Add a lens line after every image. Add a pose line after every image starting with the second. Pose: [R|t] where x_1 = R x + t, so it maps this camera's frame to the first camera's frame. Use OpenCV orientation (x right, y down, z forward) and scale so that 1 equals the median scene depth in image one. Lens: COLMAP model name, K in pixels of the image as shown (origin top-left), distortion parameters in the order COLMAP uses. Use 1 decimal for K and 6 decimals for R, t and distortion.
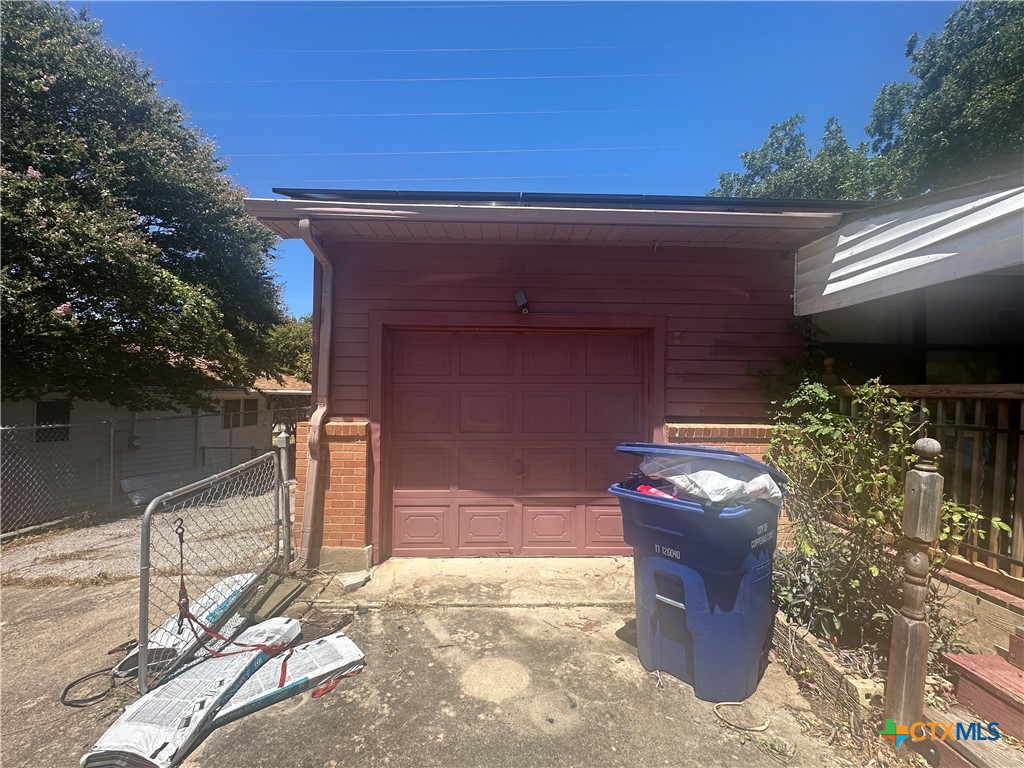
lens RADIAL K [[441.6, 0, 514.6], [0, 441.6, 384.3], [0, 0, 1]] dist [-0.007145, 0.001553]
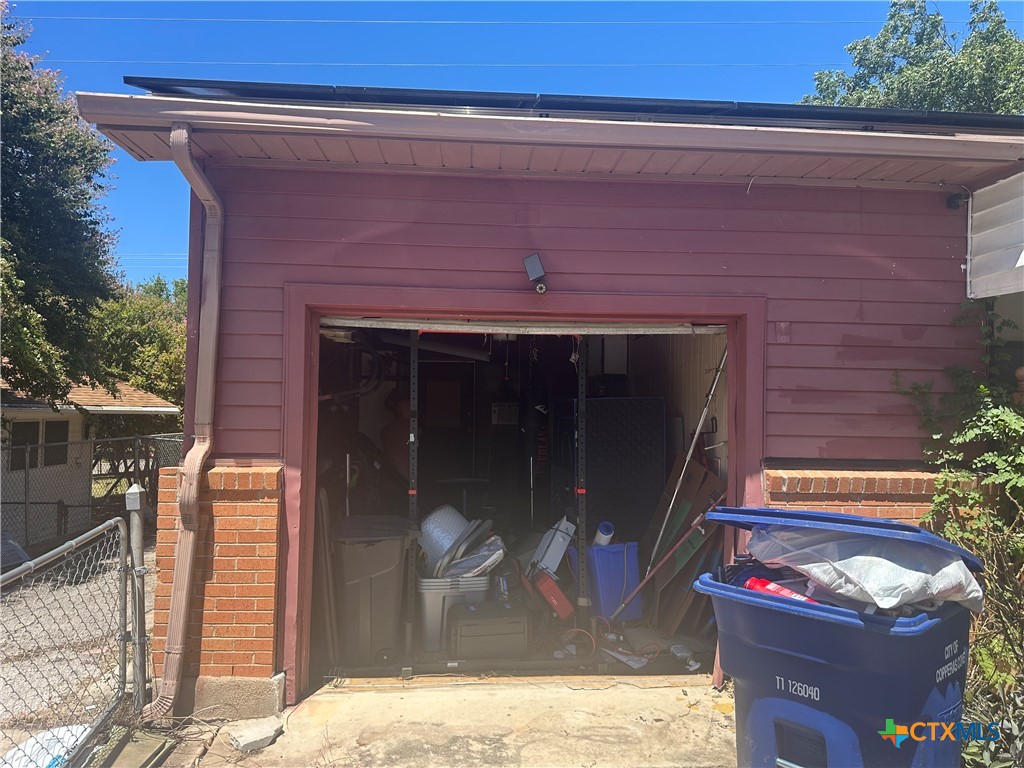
lens RADIAL K [[701.9, 0, 514.4], [0, 701.9, 385.3], [0, 0, 1]] dist [0.009853, -0.017560]
pose [[0.999168, 0.006166, 0.040326, -0.052786], [-0.005514, 0.999852, -0.016270, -0.012429], [-0.040420, 0.016034, 0.999054, 0.027253]]
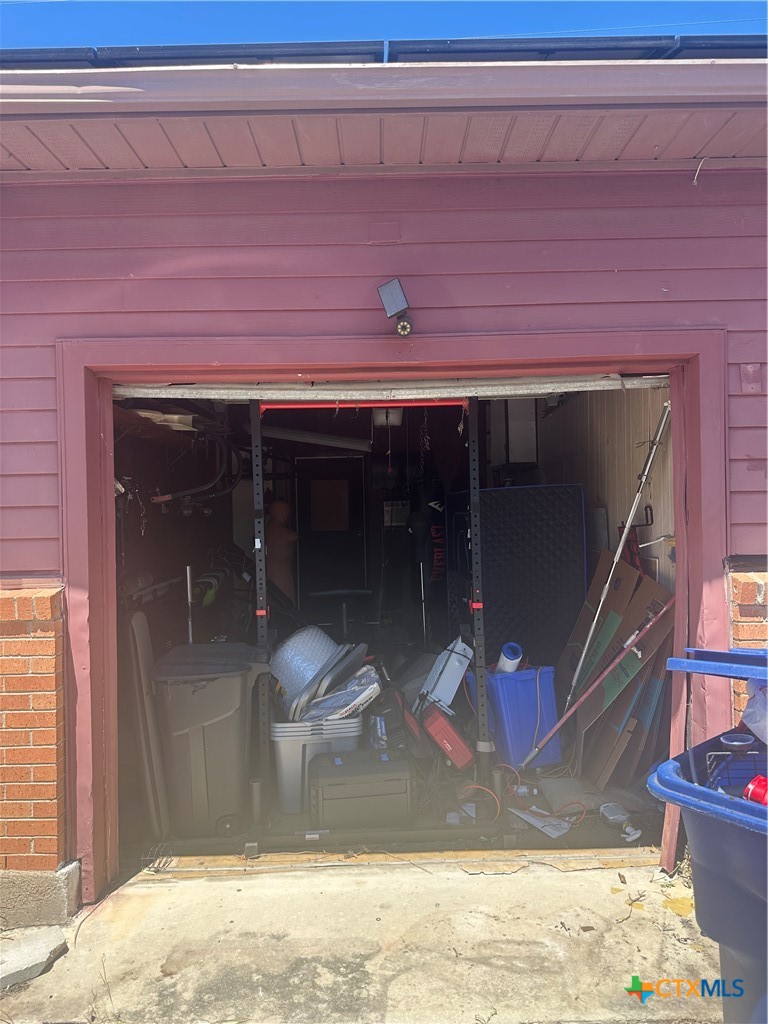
lens RADIAL K [[701.9, 0, 383.8], [0, 701.9, 513.6], [0, 0, 1]] dist [0.009853, -0.017560]
pose [[0.999310, -0.029129, -0.023065, 0.014704], [0.029536, 0.999411, 0.017468, 0.007388], [0.022543, -0.018137, 0.999581, 0.304693]]
